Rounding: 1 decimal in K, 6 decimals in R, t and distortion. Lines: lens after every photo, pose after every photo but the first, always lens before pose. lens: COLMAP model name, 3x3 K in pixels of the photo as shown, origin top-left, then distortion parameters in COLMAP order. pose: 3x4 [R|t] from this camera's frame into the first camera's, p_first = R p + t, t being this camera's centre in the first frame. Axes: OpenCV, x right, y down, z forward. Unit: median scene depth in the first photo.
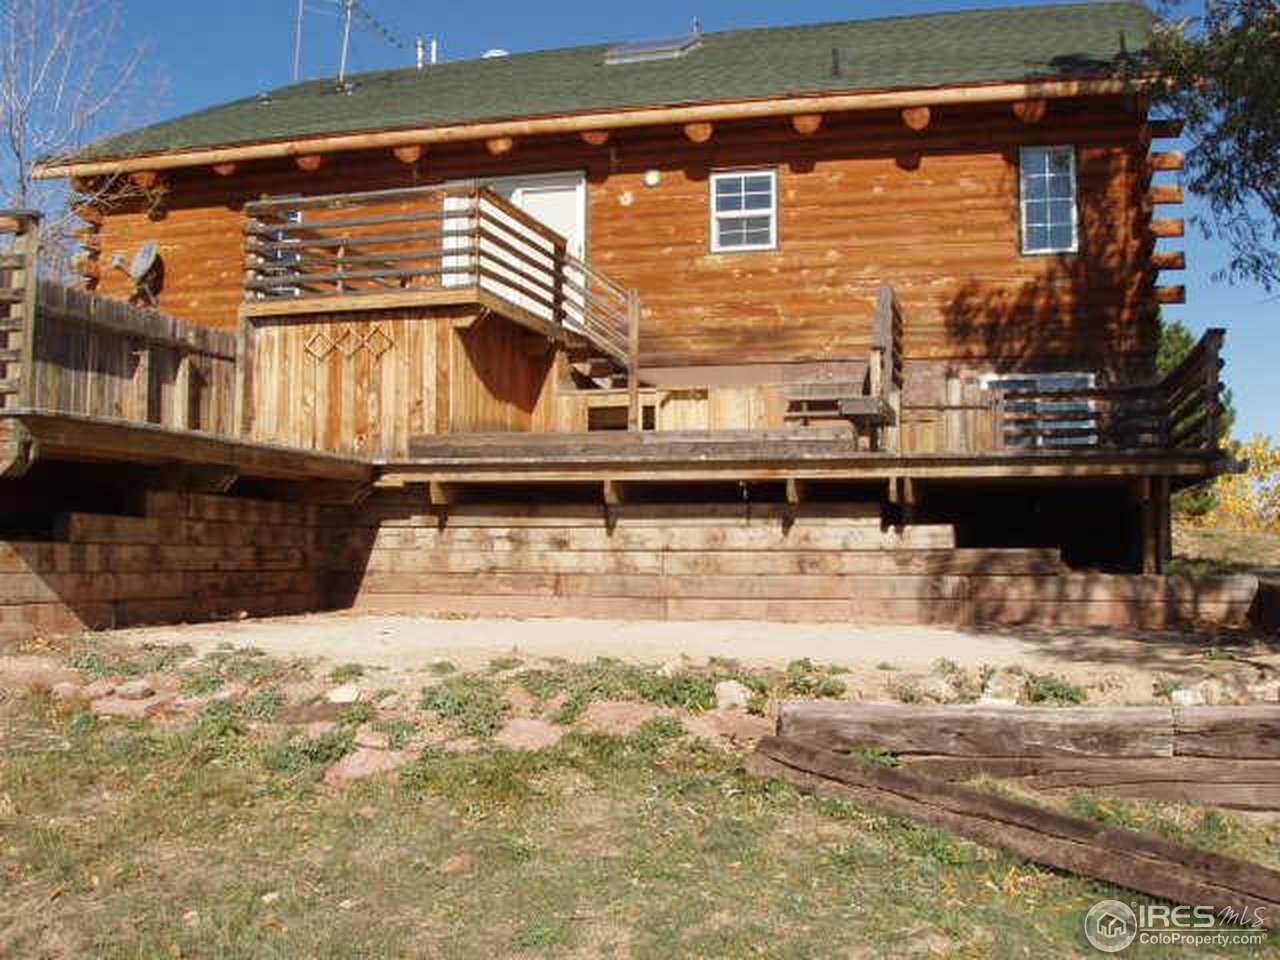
lens RADIAL K [[1435.7, 0, 640.0], [0, 1435.7, 480.0], [0, 0, 1]] dist [-0.141819, 0.023905]
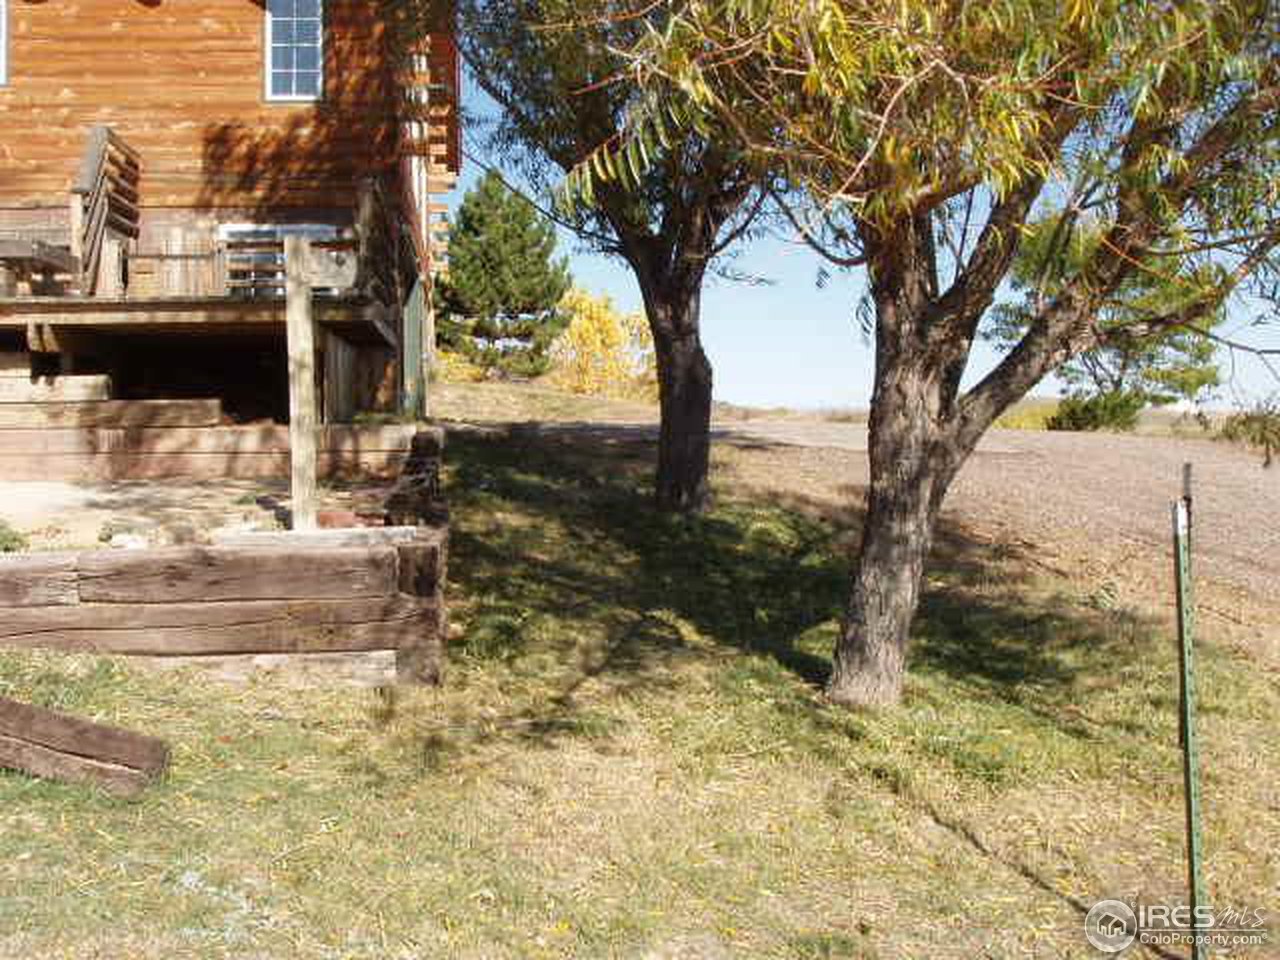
lens RADIAL K [[1435.7, 0, 640.0], [0, 1435.7, 480.0], [0, 0, 1]] dist [-0.141819, 0.023905]
pose [[0.921866, -0.027730, 0.386515, 0.172718], [-0.007738, 0.995920, 0.089907, 0.013404], [-0.387431, -0.085873, 0.917891, -0.000133]]
